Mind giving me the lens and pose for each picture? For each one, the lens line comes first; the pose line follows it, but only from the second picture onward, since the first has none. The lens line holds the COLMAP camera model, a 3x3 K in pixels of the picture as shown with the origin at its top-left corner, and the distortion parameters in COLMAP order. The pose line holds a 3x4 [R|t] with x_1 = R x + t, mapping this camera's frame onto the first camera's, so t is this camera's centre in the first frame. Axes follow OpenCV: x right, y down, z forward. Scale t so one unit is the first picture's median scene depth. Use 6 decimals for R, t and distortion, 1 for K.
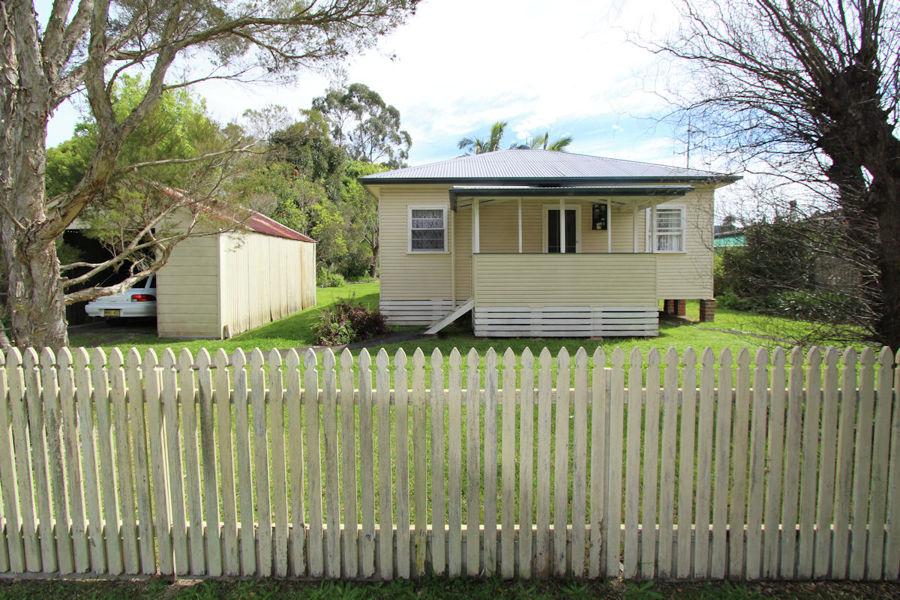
lens RADIAL K [[413.2, 0, 452.2], [0, 413.2, 296.0], [0, 0, 1]] dist [-0.020980, 0.004236]
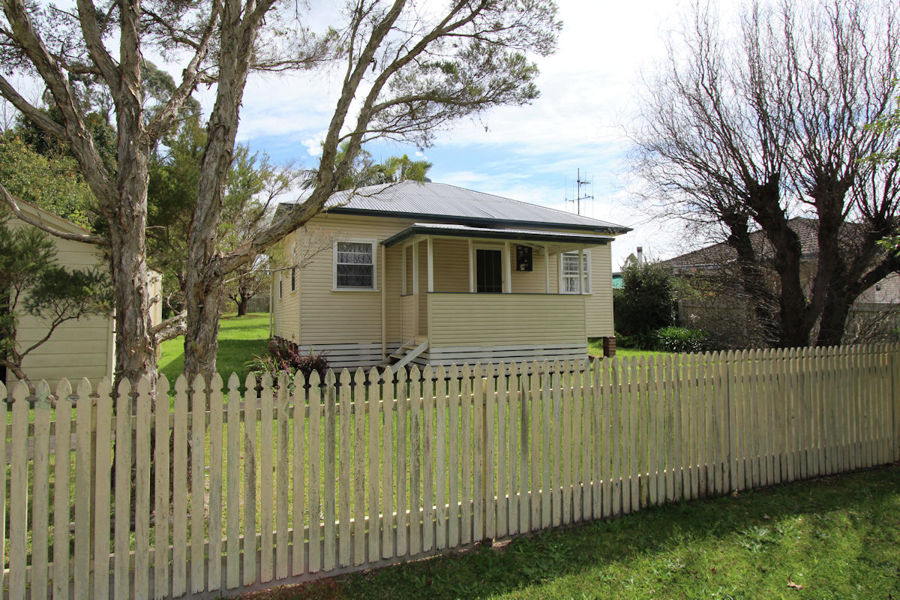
lens RADIAL K [[521.6, 0, 447.8], [0, 521.6, 297.9], [0, 0, 1]] dist [-0.015301, -0.000117]
pose [[0.921171, 0.010842, 0.389008, -0.317386], [0.023889, 0.996151, -0.084334, 0.011588], [-0.388425, 0.086979, 0.917366, -0.115959]]
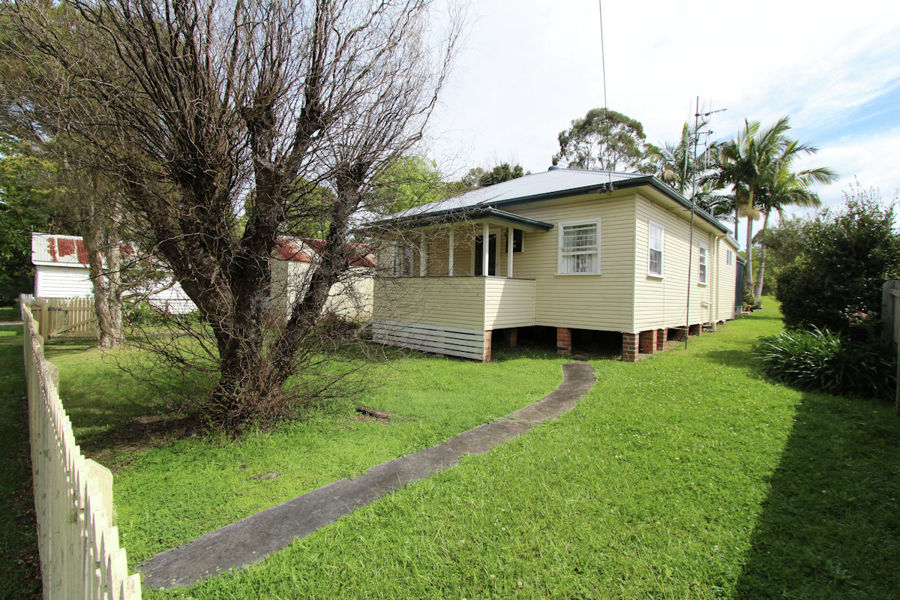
lens RADIAL K [[413.2, 0, 452.2], [0, 413.2, 296.0], [0, 0, 1]] dist [-0.020980, 0.004236]
pose [[0.697156, 0.029509, -0.716312, 0.975500], [-0.060318, 0.998024, -0.017590, -0.030048], [0.714377, 0.055470, 0.697559, 0.207891]]
